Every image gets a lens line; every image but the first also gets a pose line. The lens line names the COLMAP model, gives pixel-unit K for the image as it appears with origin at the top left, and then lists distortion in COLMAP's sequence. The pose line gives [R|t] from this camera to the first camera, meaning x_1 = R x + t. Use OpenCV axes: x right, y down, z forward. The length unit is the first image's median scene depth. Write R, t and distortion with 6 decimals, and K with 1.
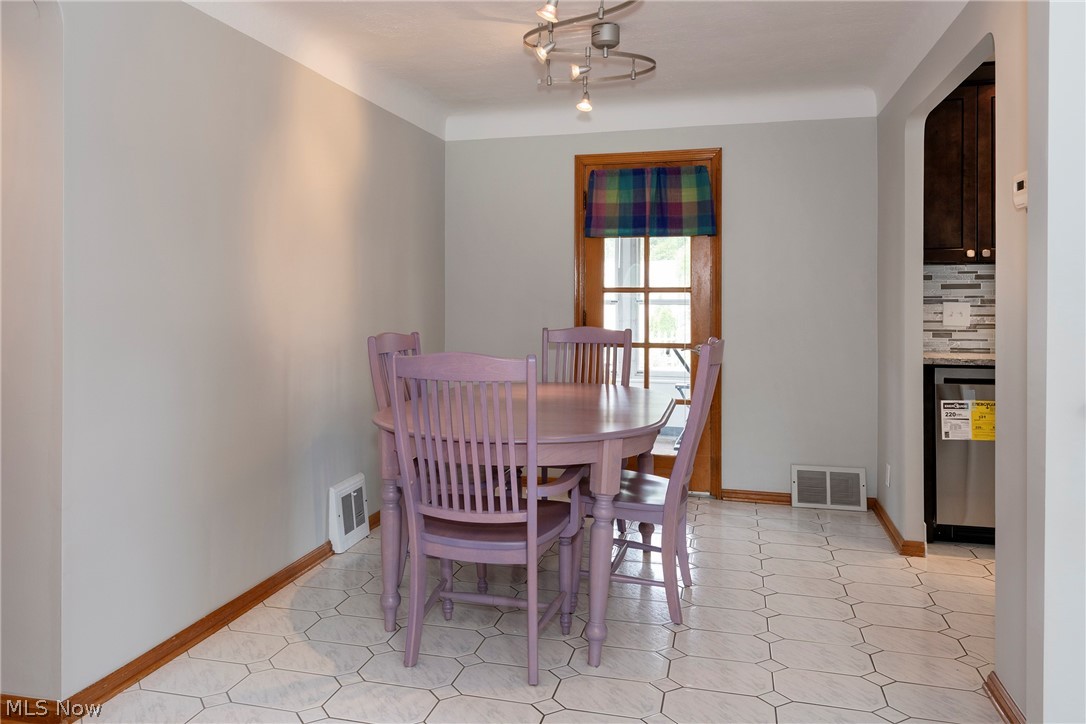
lens RADIAL K [[790.4, 0, 540.6], [0, 790.4, 295.4], [0, 0, 1]] dist [0.009326, -0.000641]
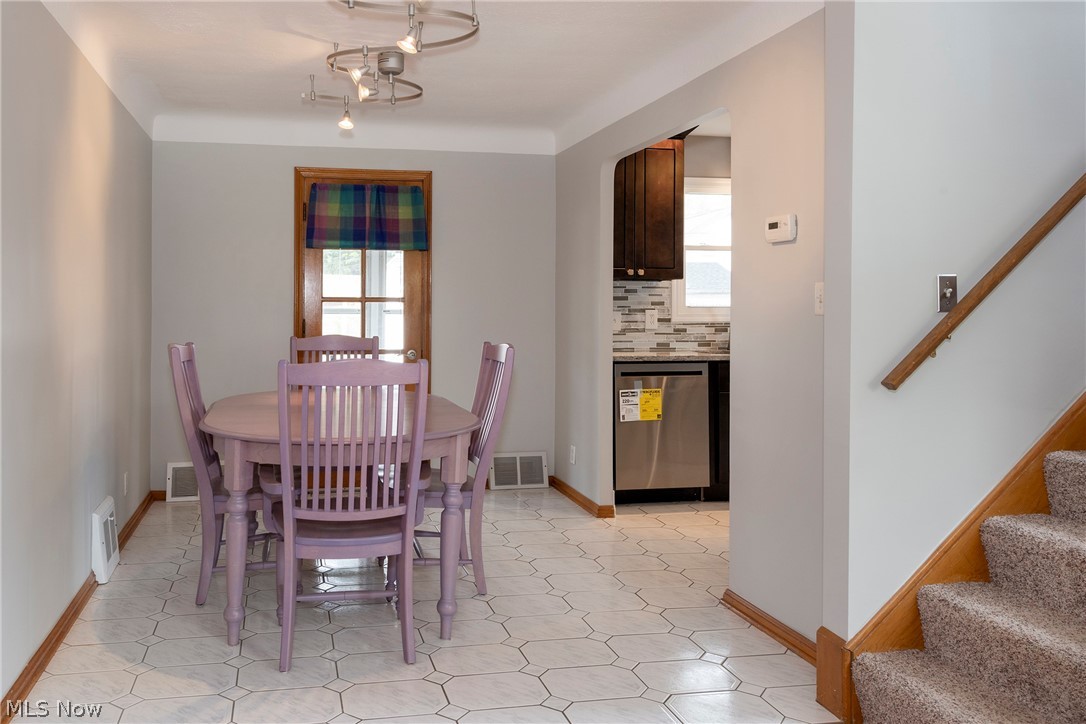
lens RADIAL K [[790.1, 0, 422.6], [0, 790.1, 305.5], [0, 0, 1]] dist [0.007164, -0.001066]
pose [[0.907963, 0.002776, 0.419041, -0.254125], [-0.003397, 0.999994, 0.000736, 0.000005], [-0.419037, -0.002092, 0.907967, 0.005298]]
